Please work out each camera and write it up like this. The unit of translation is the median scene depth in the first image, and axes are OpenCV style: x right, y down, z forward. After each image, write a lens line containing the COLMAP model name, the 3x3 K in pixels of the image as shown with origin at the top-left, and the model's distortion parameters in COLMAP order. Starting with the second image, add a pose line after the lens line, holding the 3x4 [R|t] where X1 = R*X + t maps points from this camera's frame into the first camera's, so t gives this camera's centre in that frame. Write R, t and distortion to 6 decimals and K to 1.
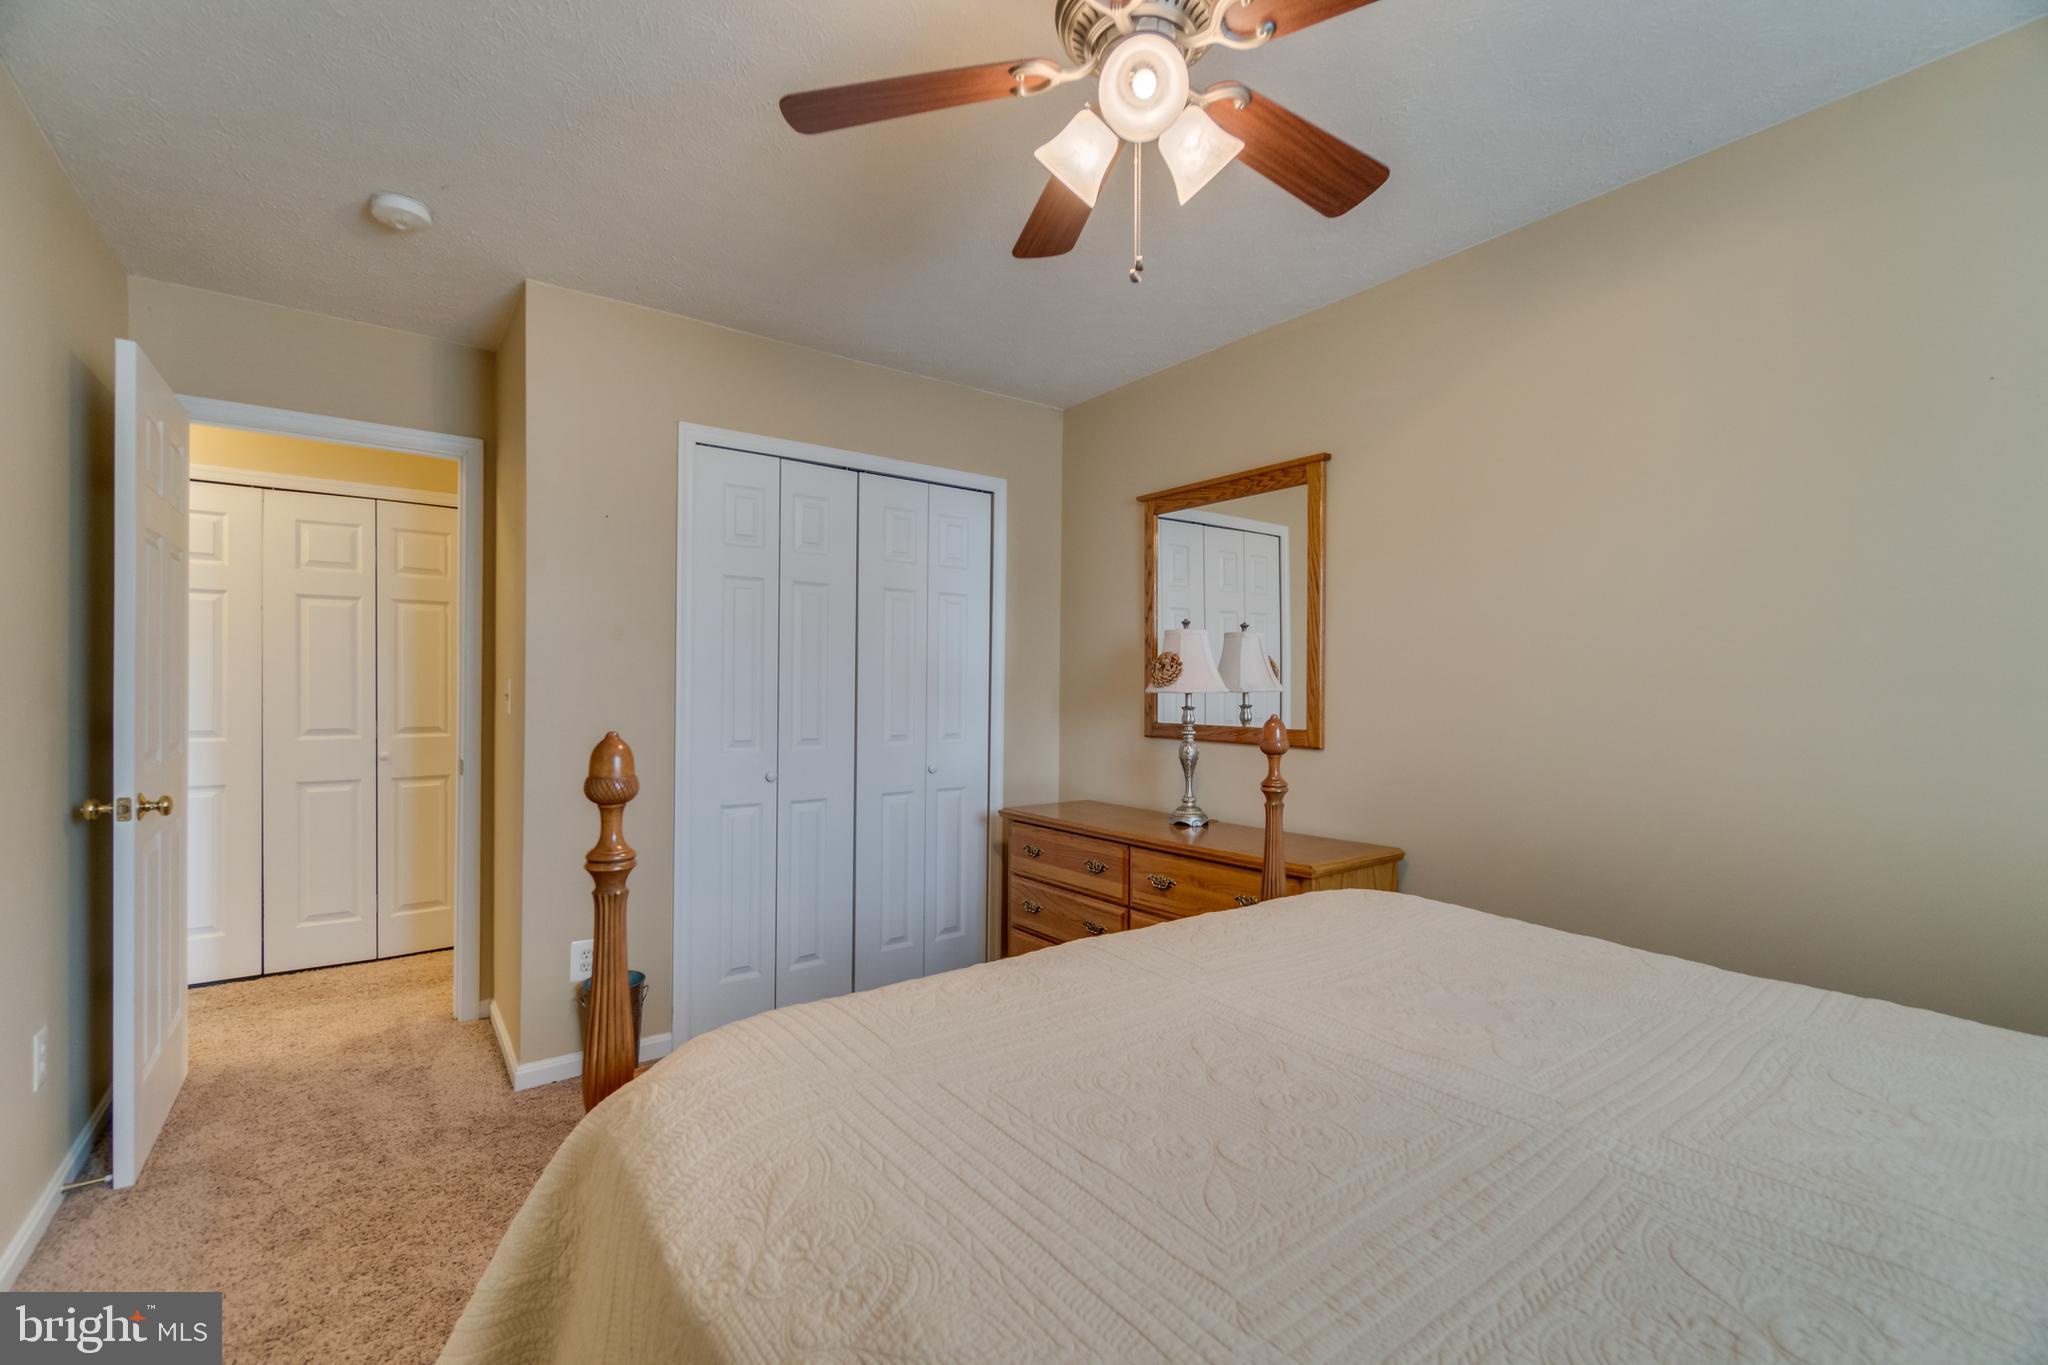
lens RADIAL K [[862.0, 0, 1024.0], [0, 862.0, 682.5], [0, 0, 1]] dist [0.034651, -0.000351]
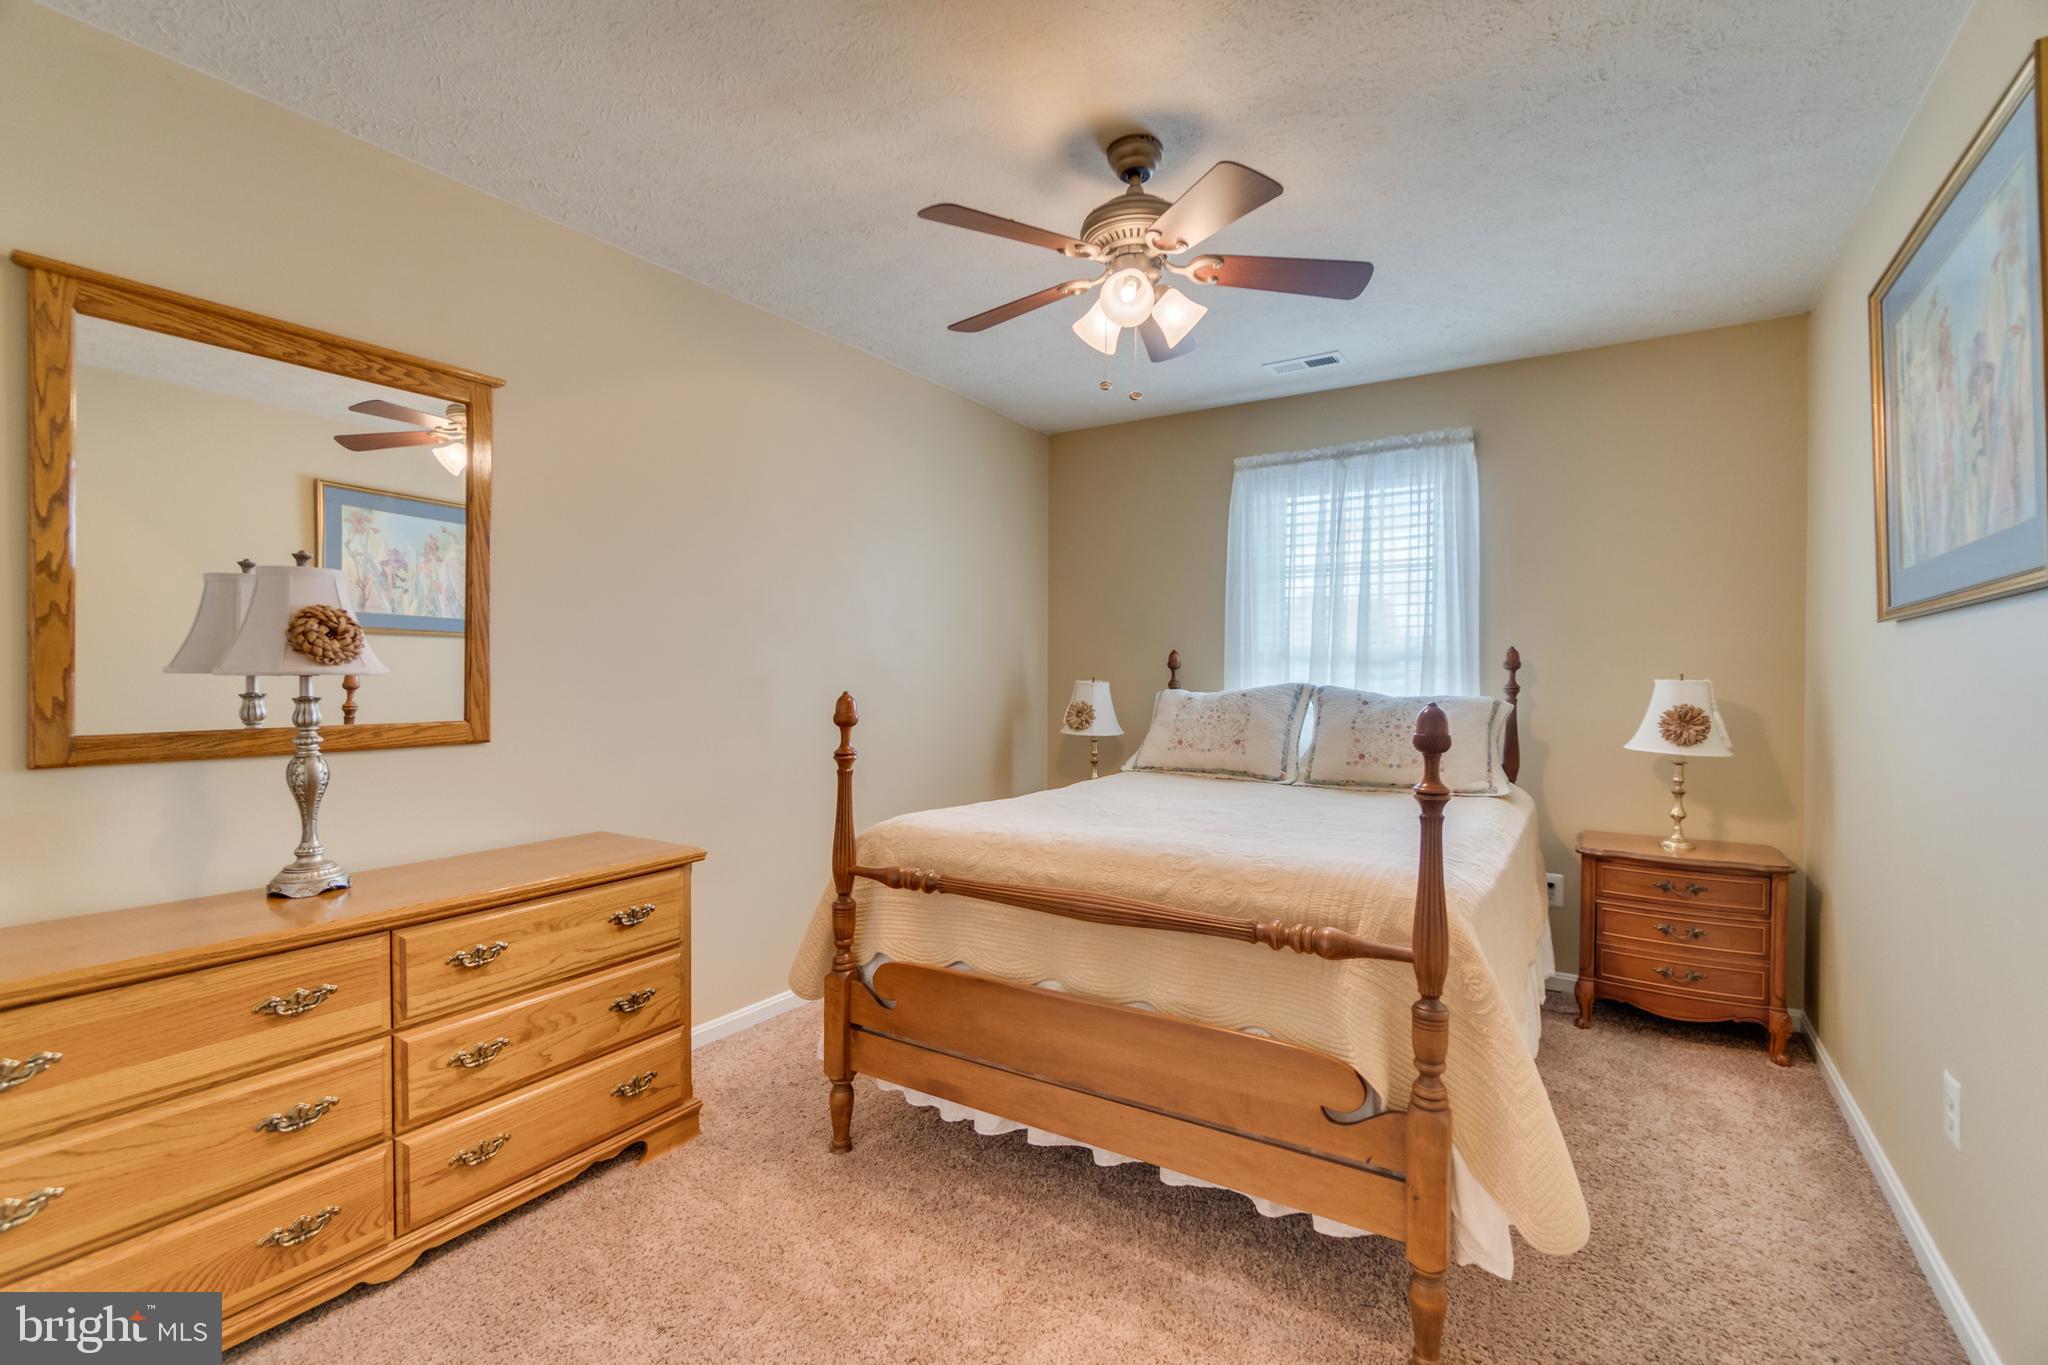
lens RADIAL K [[862.0, 0, 1024.0], [0, 862.0, 682.5], [0, 0, 1]] dist [0.034651, -0.000351]
pose [[-0.282720, -0.021898, 0.958952, -0.540348], [-0.009316, 0.999755, 0.020084, 0.000313], [-0.959157, -0.003255, -0.282855, 0.693565]]
